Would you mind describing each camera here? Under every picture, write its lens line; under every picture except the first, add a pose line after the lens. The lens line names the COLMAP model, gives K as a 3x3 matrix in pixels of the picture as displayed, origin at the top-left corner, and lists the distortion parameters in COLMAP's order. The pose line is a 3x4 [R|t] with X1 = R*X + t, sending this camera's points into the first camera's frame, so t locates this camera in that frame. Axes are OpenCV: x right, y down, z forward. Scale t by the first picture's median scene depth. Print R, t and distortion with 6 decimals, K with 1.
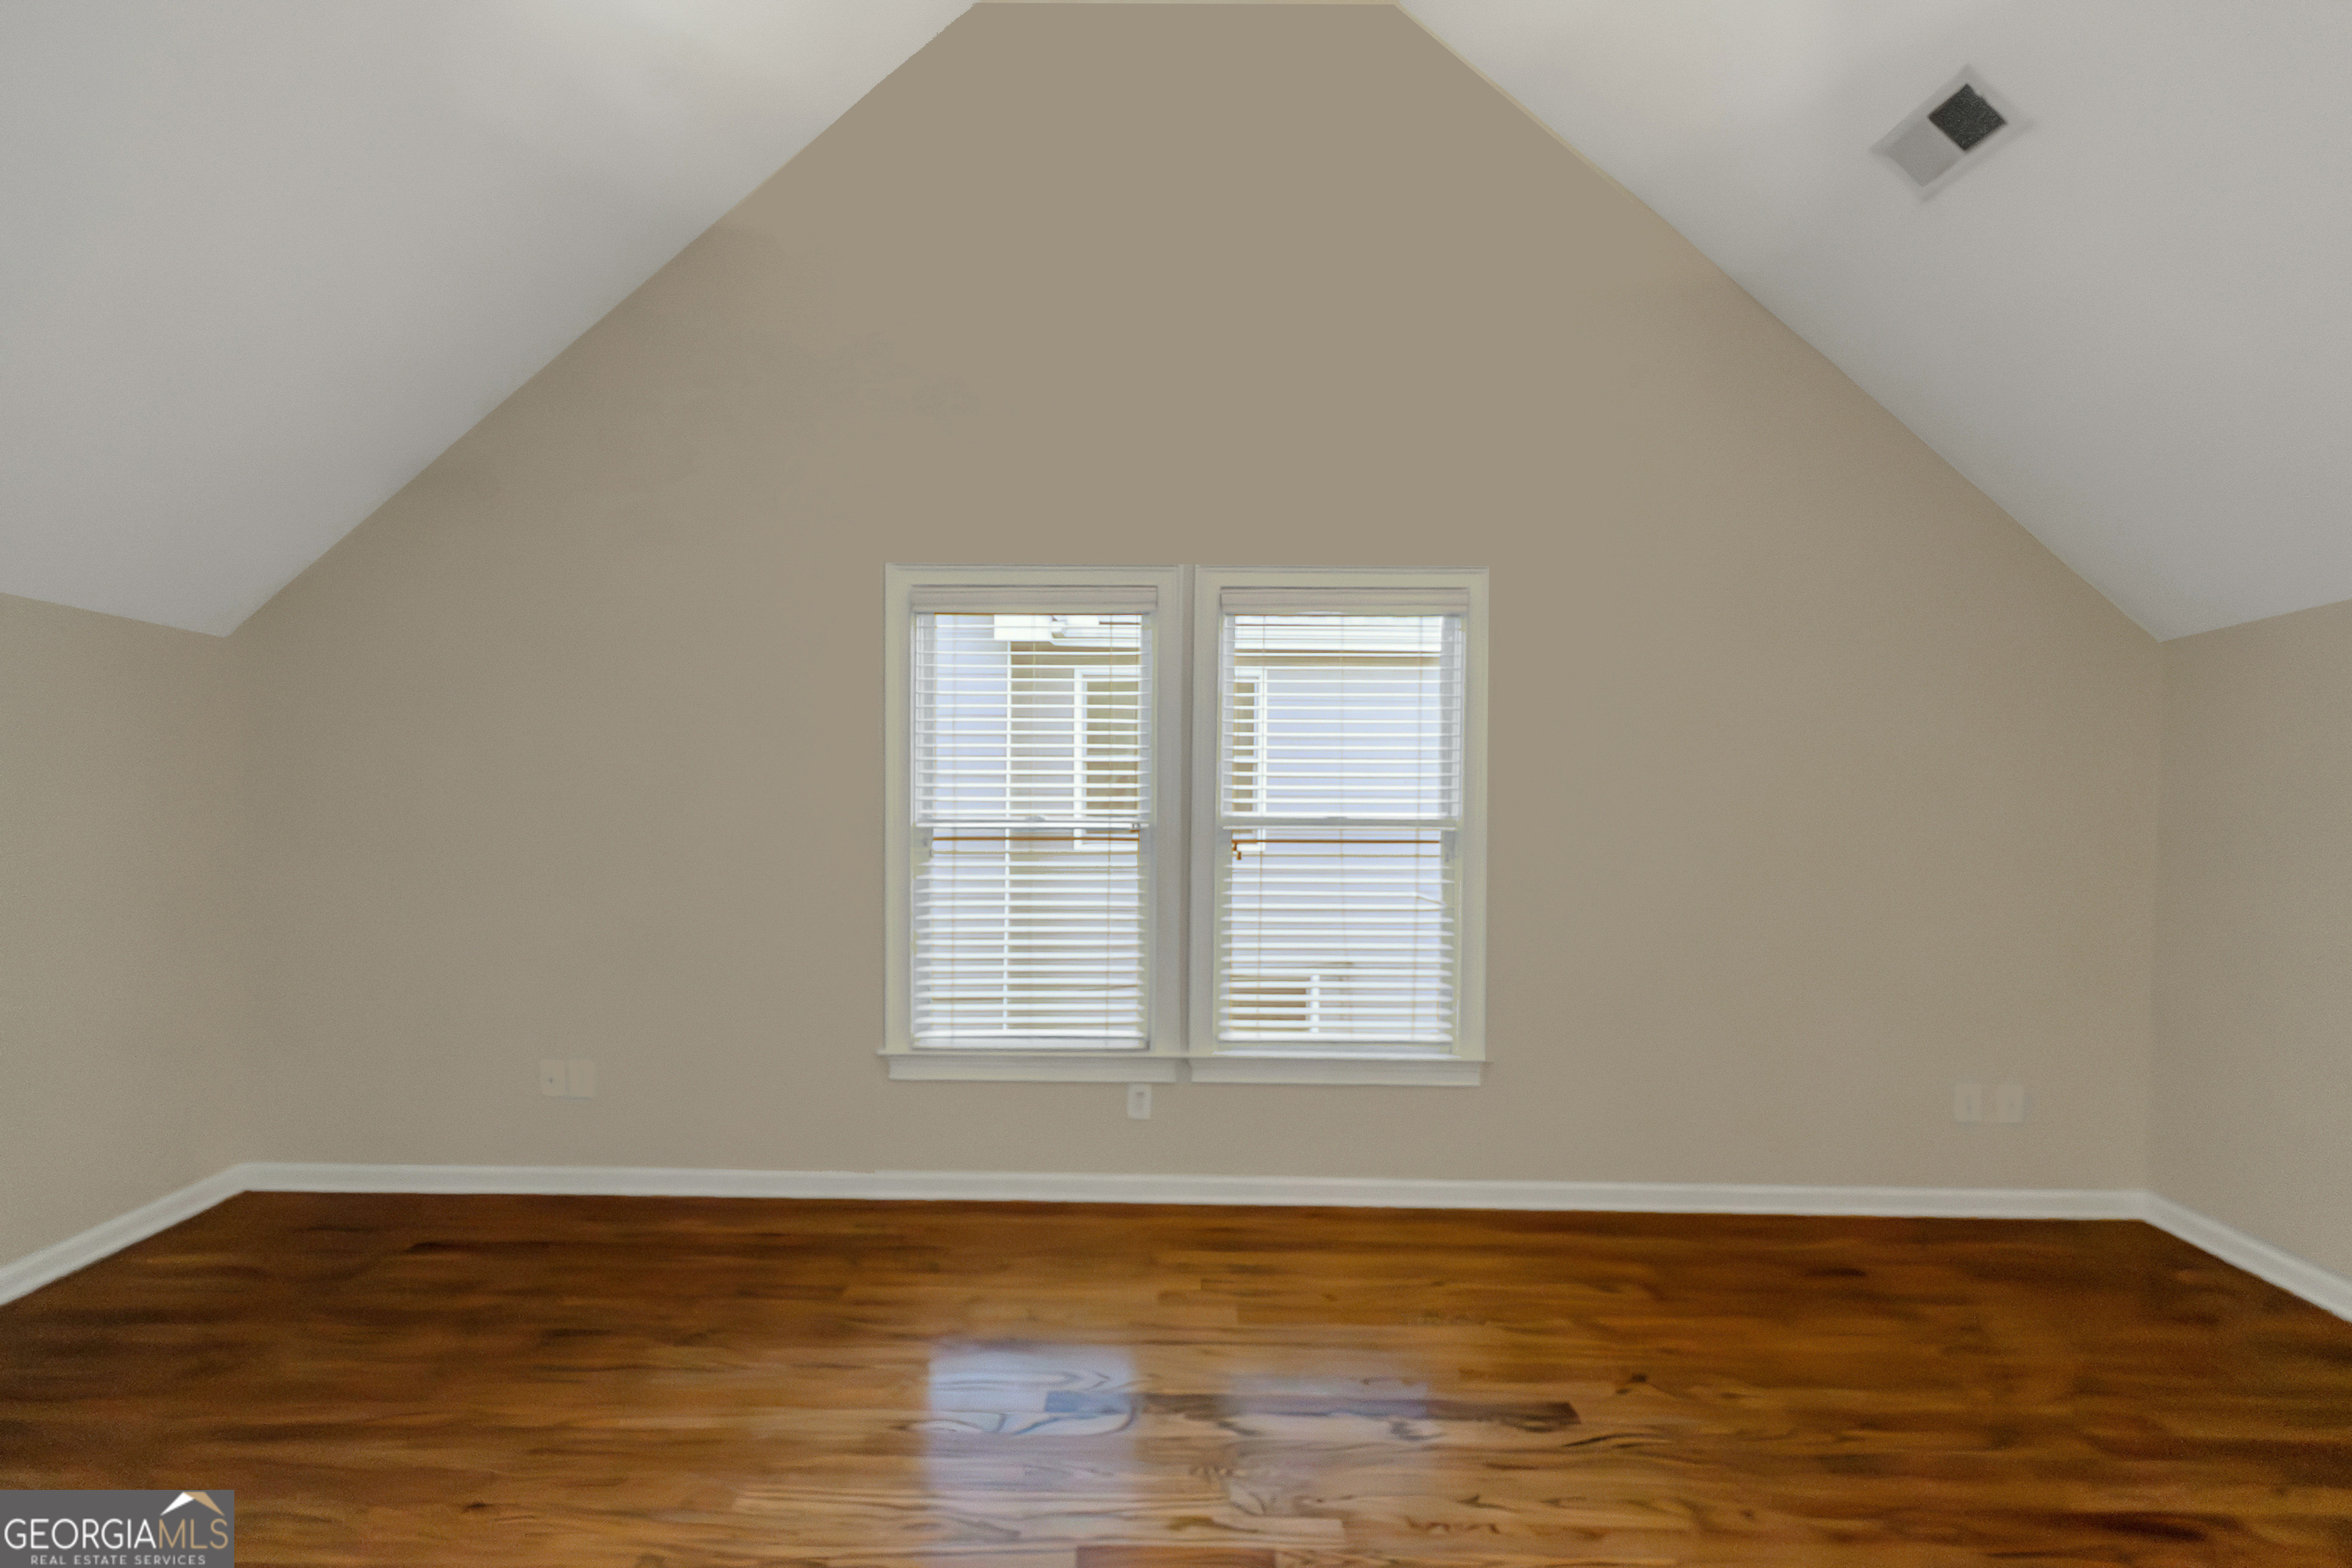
lens RADIAL K [[1097.0, 0, 1153.8], [0, 1097.0, 781.4], [0, 0, 1]] dist [0.001861, 0.000647]
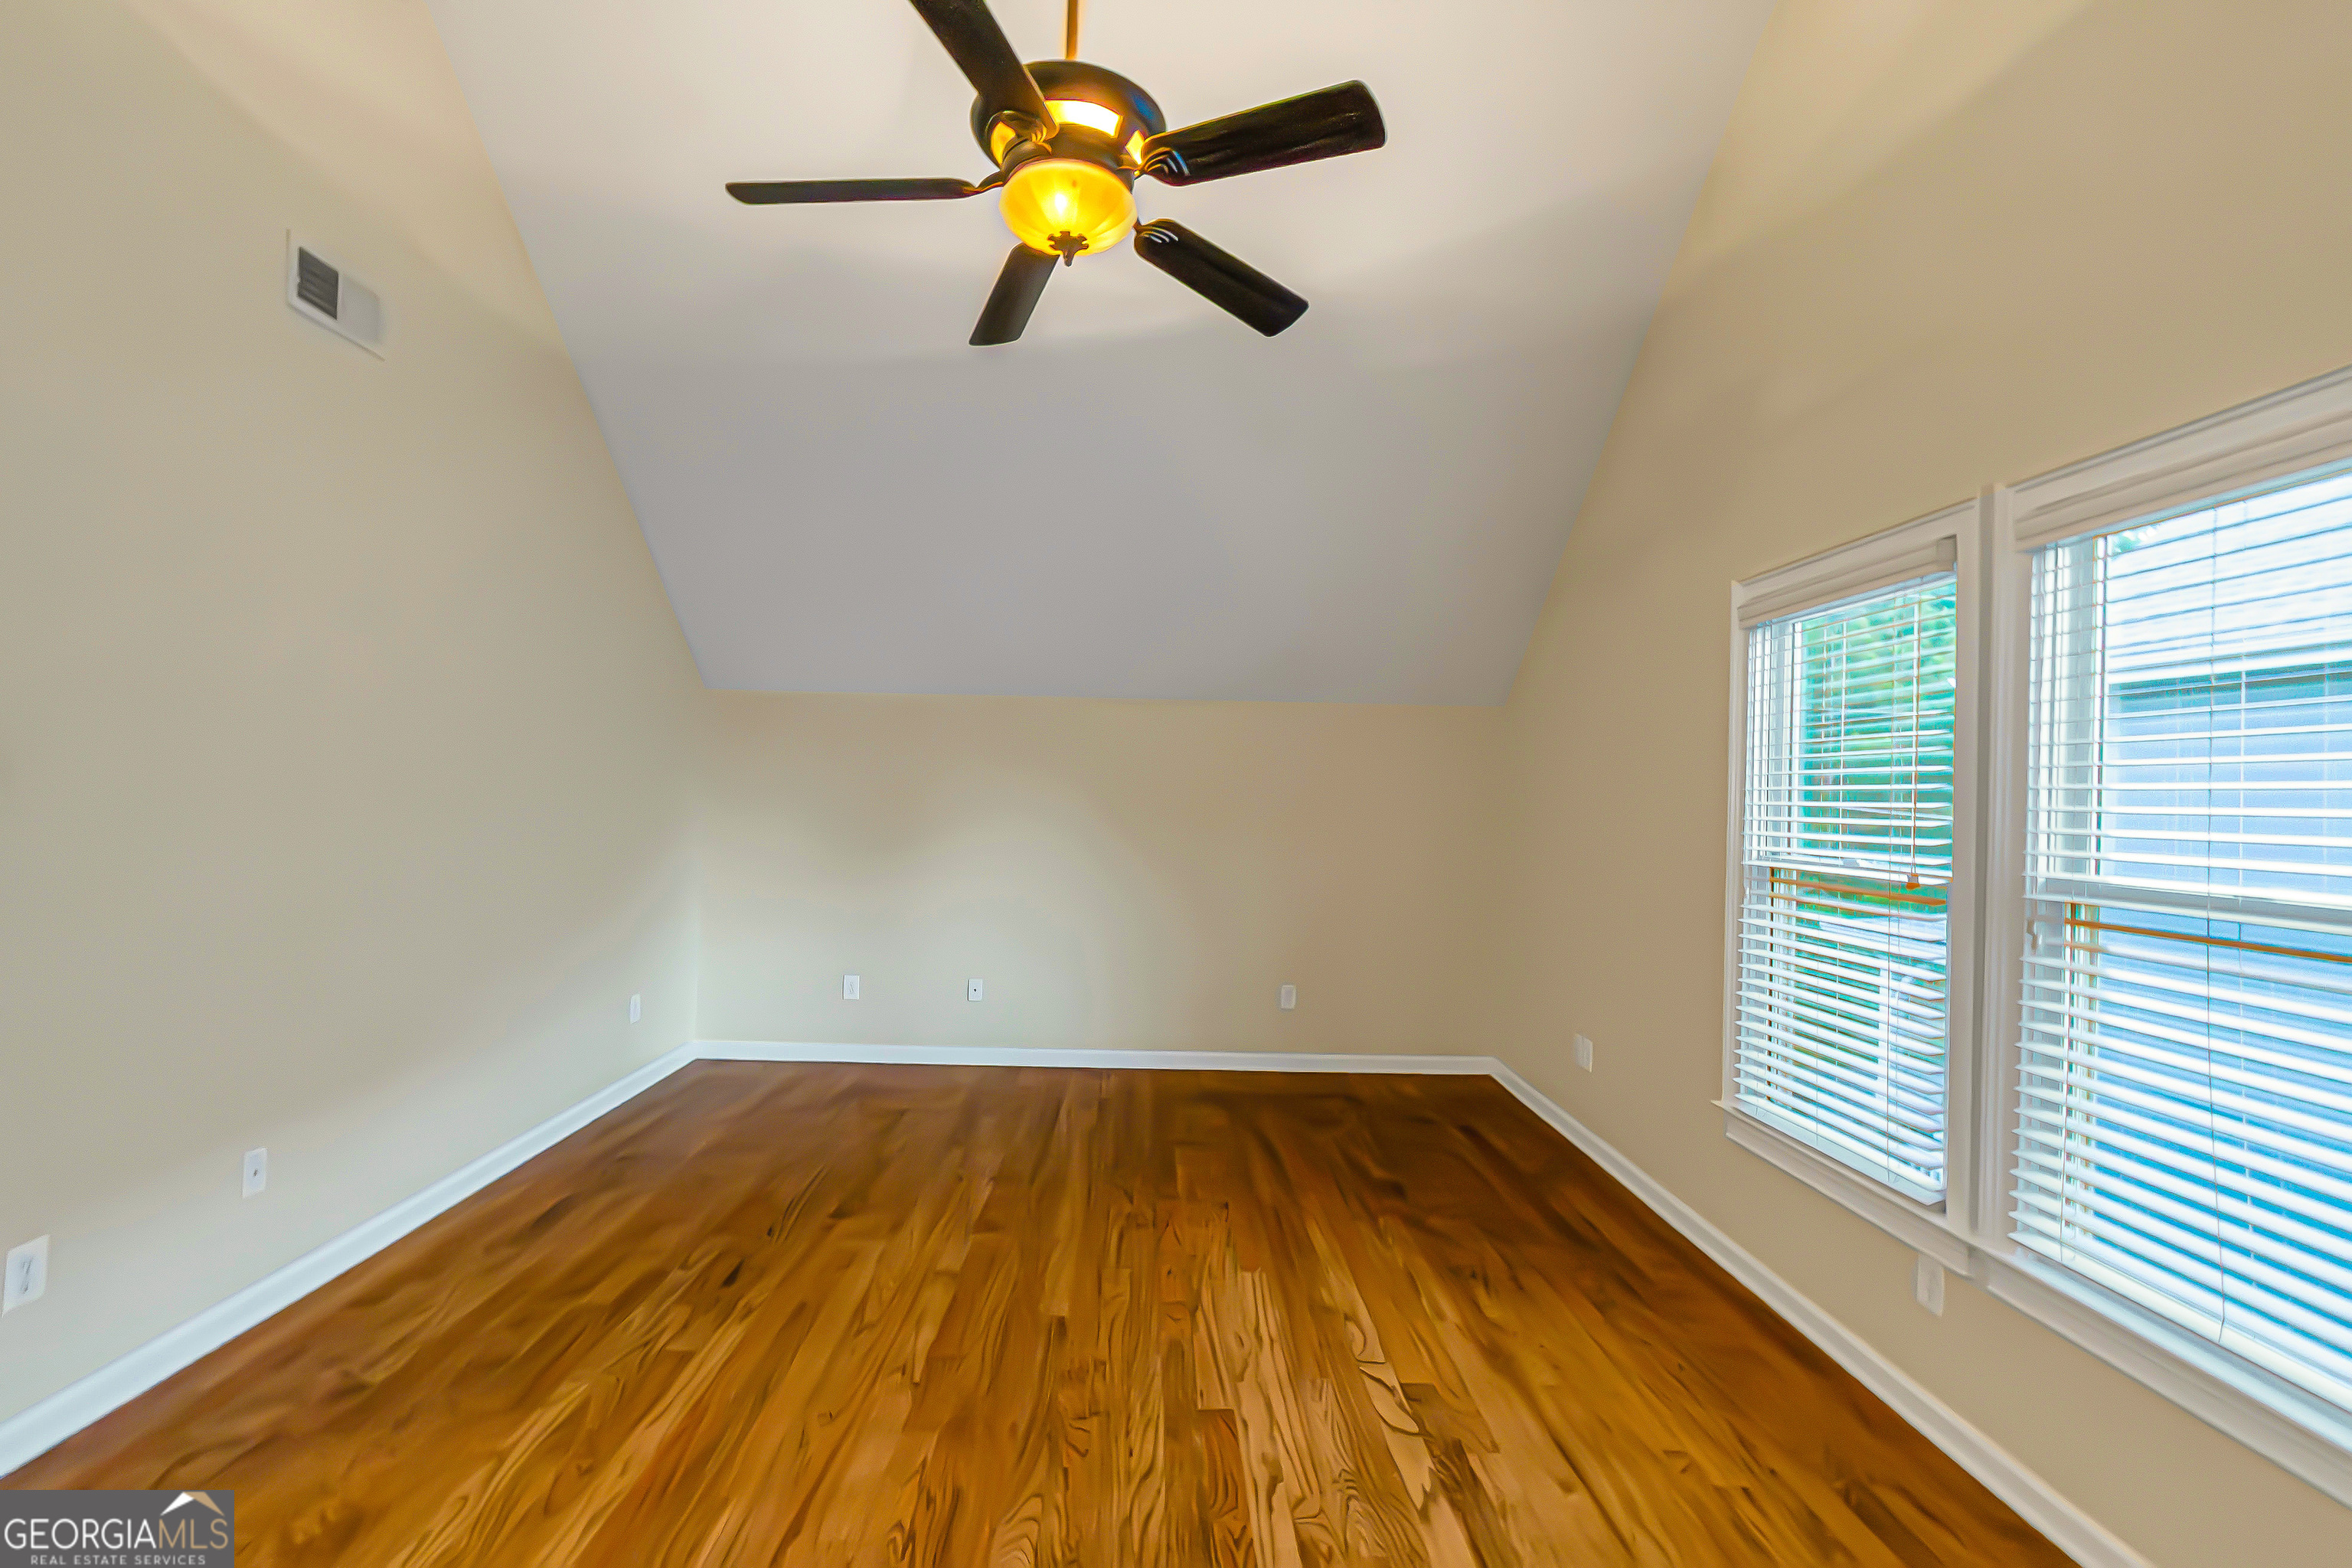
lens RADIAL K [[1030.2, 0, 1142.1], [0, 1030.2, 790.4], [0, 0, 1]] dist [0.001456, 0.000056]
pose [[0.030636, -0.006401, -0.999510, 0.624718], [-0.043912, 0.999005, -0.007744, 0.009178], [0.998566, 0.044128, 0.030325, 0.478269]]
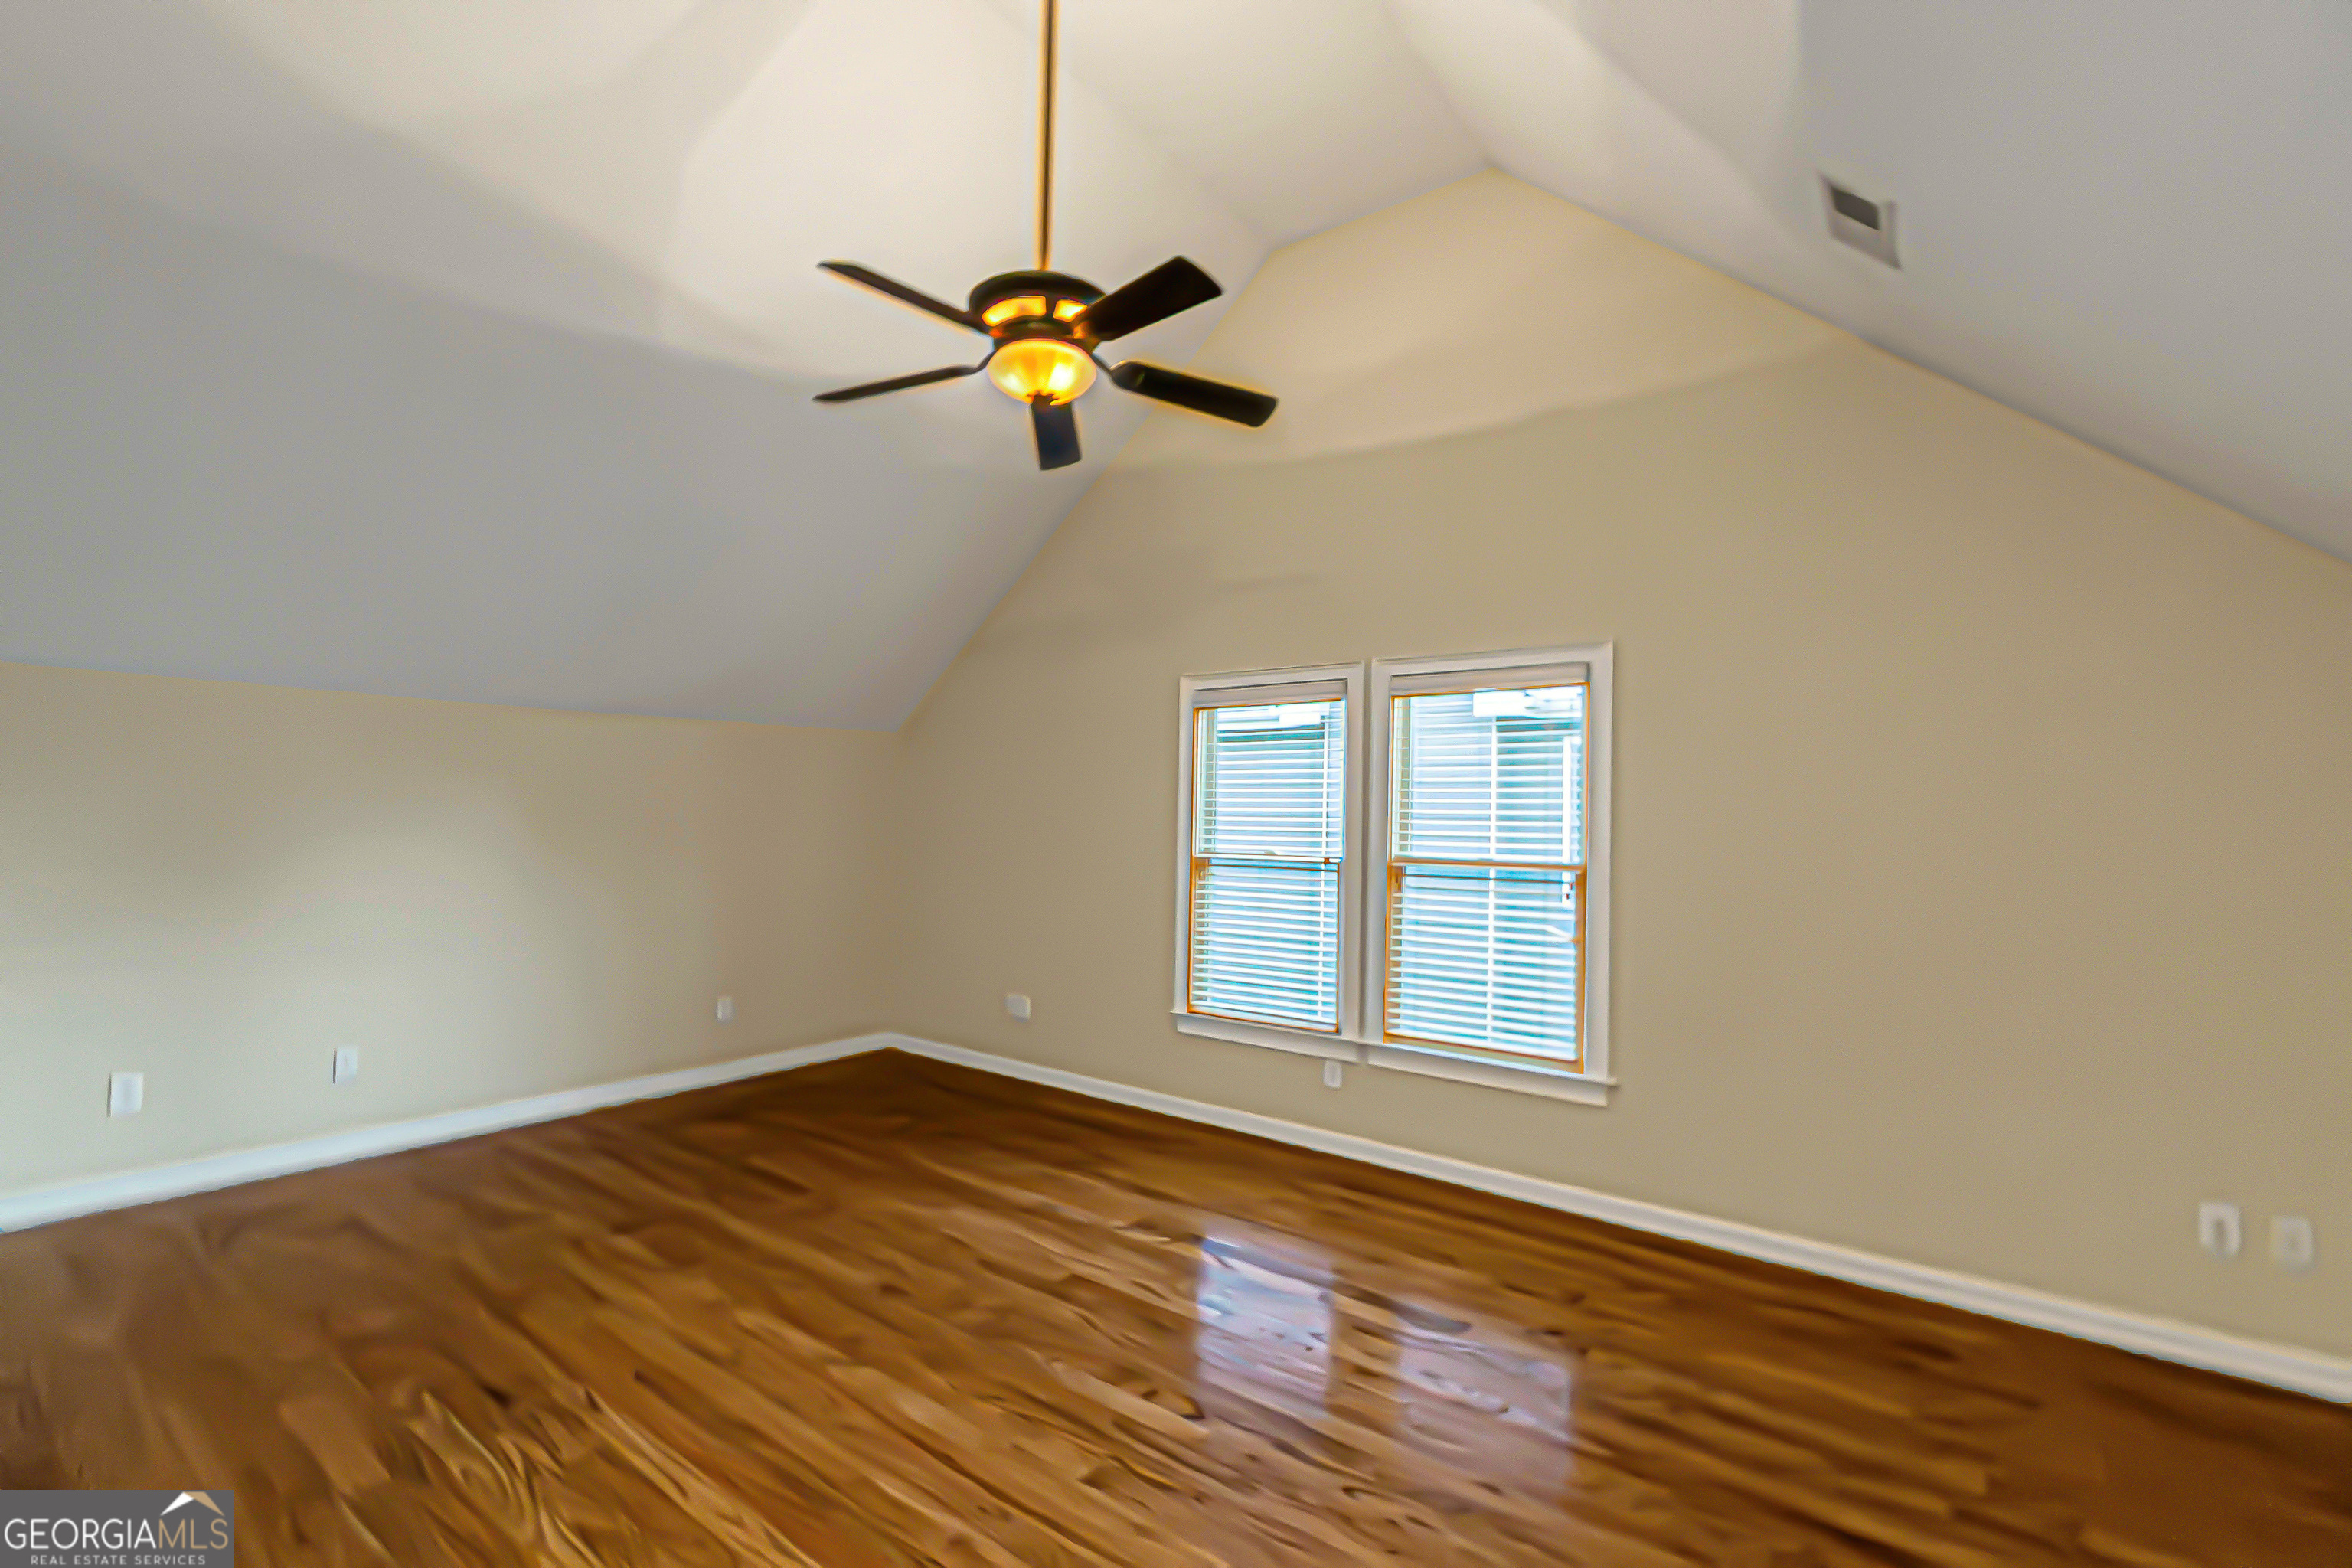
lens RADIAL K [[1030.2, 0, 1142.1], [0, 1030.2, 790.4], [0, 0, 1]] dist [0.001456, 0.000056]
pose [[0.797864, -0.006795, -0.602799, 0.549810], [-0.027483, 0.998487, -0.047631, 0.021752], [0.602211, 0.054569, 0.796470, -0.125819]]
